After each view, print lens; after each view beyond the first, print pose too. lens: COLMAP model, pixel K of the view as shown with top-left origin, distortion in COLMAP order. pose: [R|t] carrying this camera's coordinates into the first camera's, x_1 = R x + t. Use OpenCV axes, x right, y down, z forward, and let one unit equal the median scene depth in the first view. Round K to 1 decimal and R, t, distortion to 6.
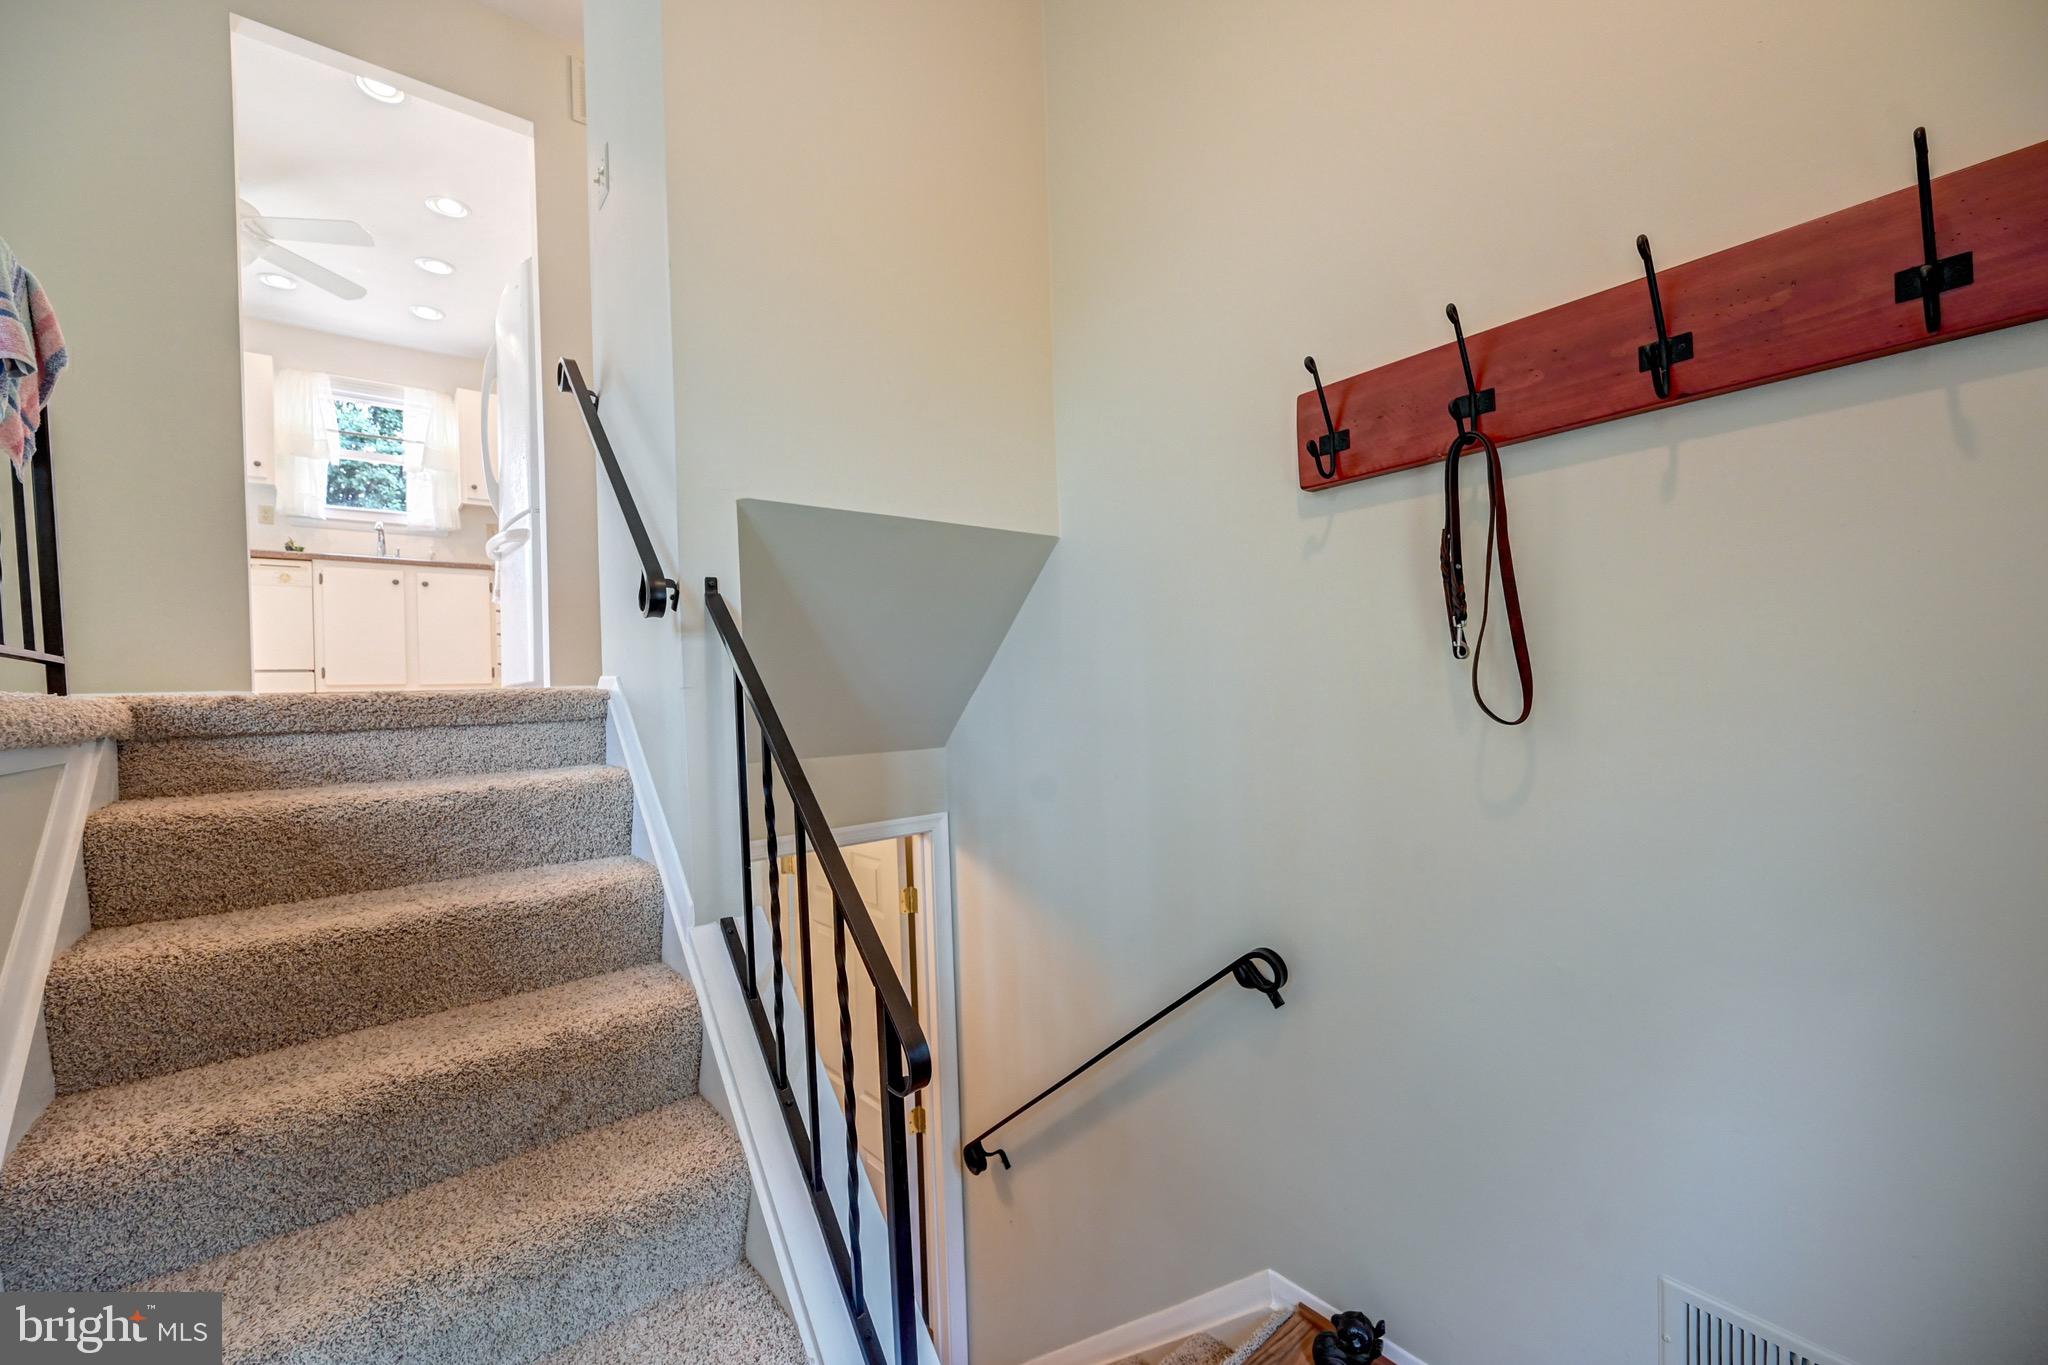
lens RADIAL K [[826.8, 0, 1028.5], [0, 826.8, 686.5], [0, 0, 1]] dist [0.001307, 0.000520]
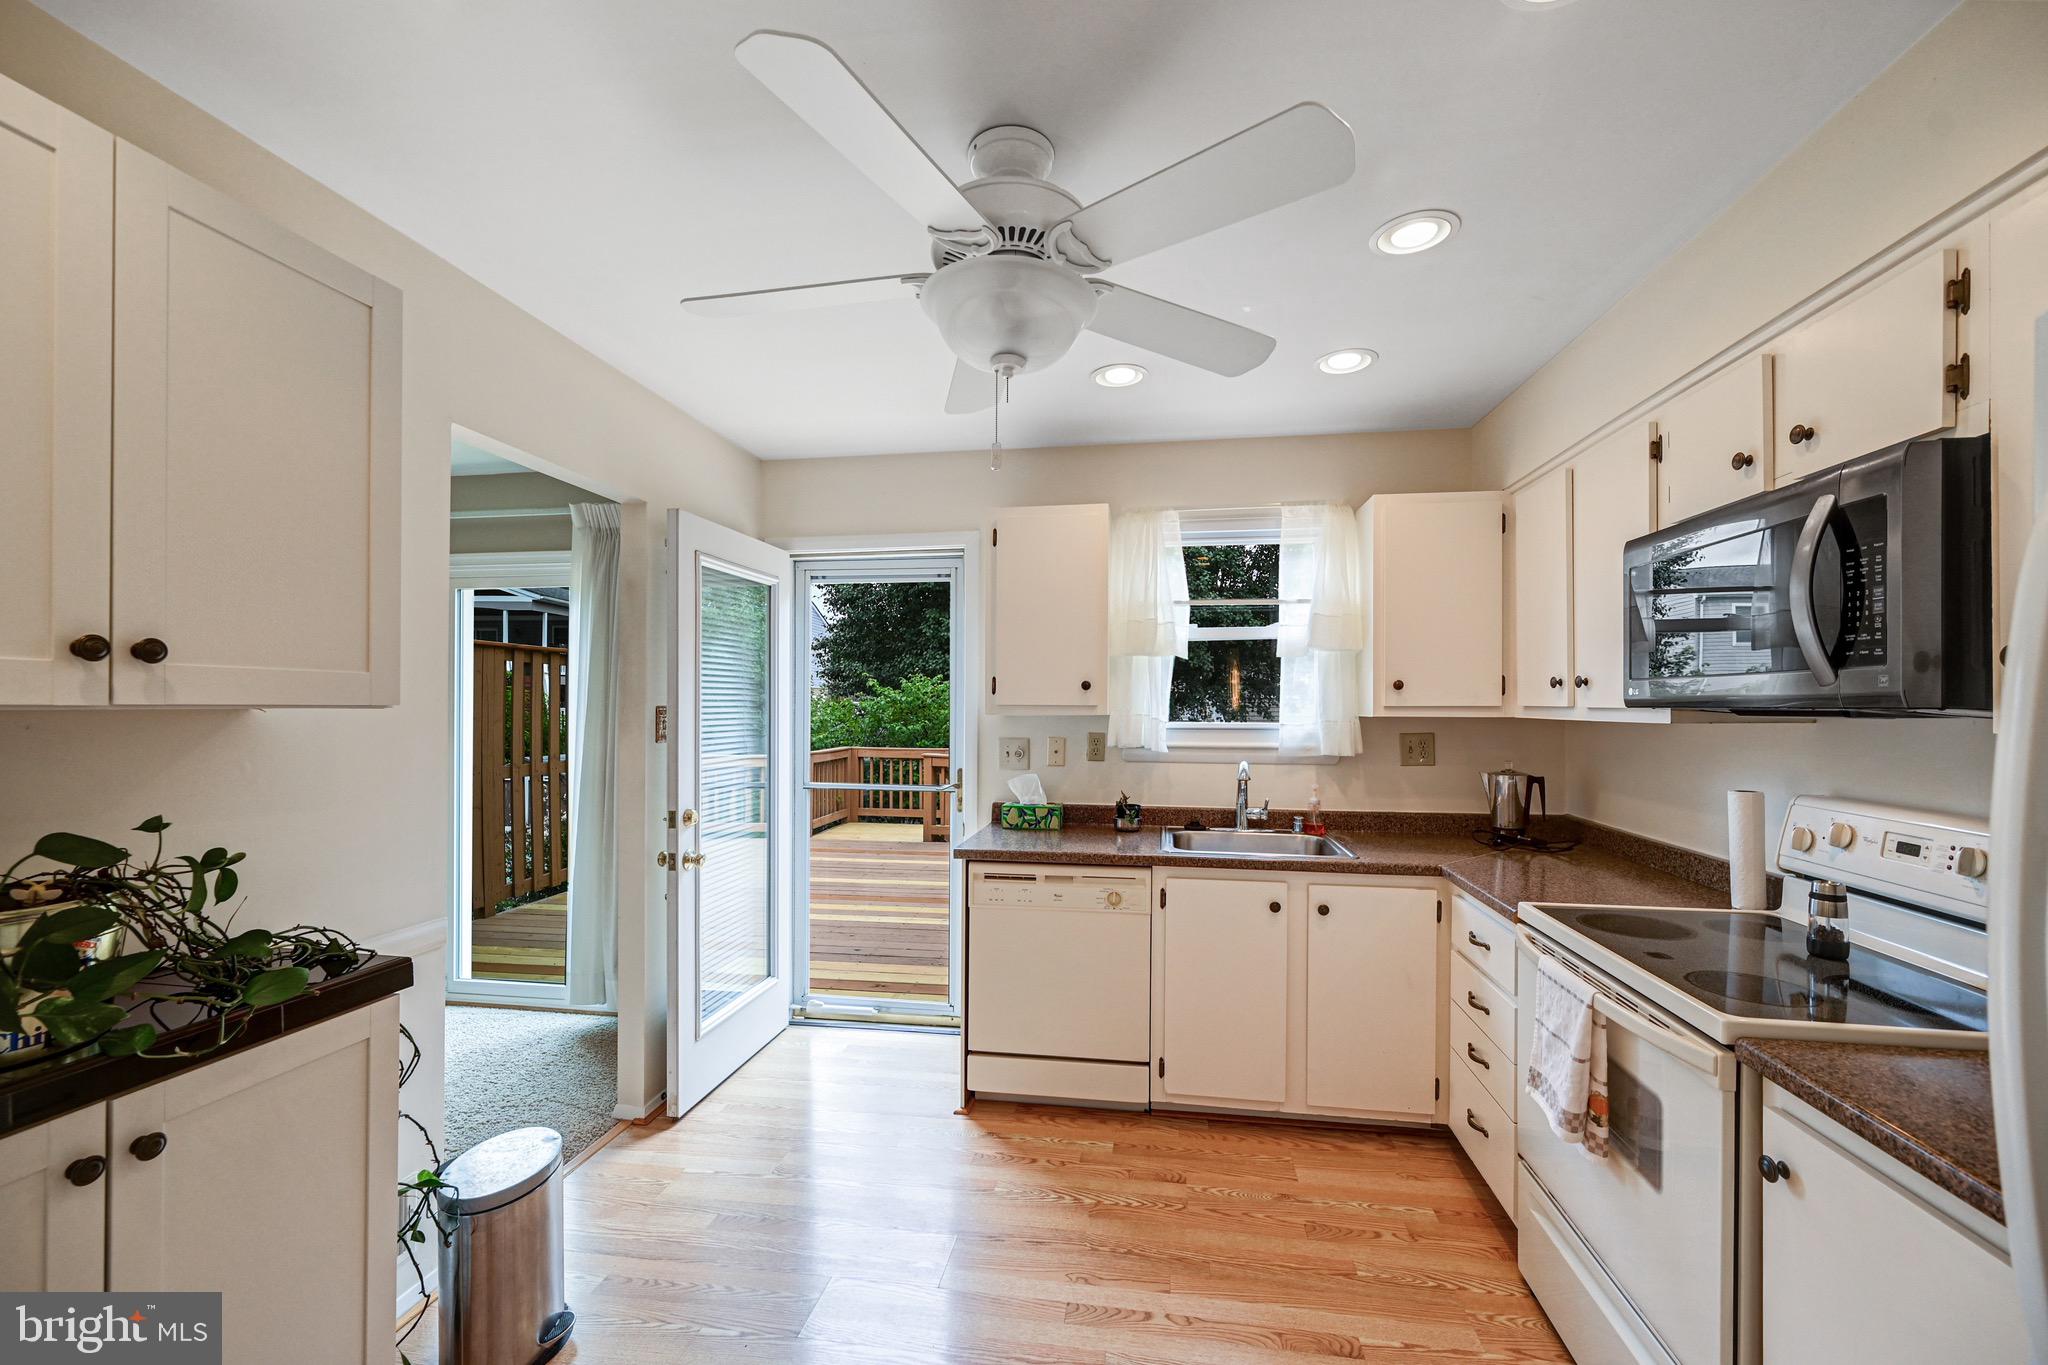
lens RADIAL K [[826.8, 0, 1033.3], [0, 826.8, 692.9], [0, 0, 1]] dist [0.001307, 0.000520]
pose [[0.675066, 0.030853, -0.737112, -0.477855], [-0.025920, 0.999500, 0.018098, -0.255841], [0.737302, 0.006889, 0.675528, 0.526892]]
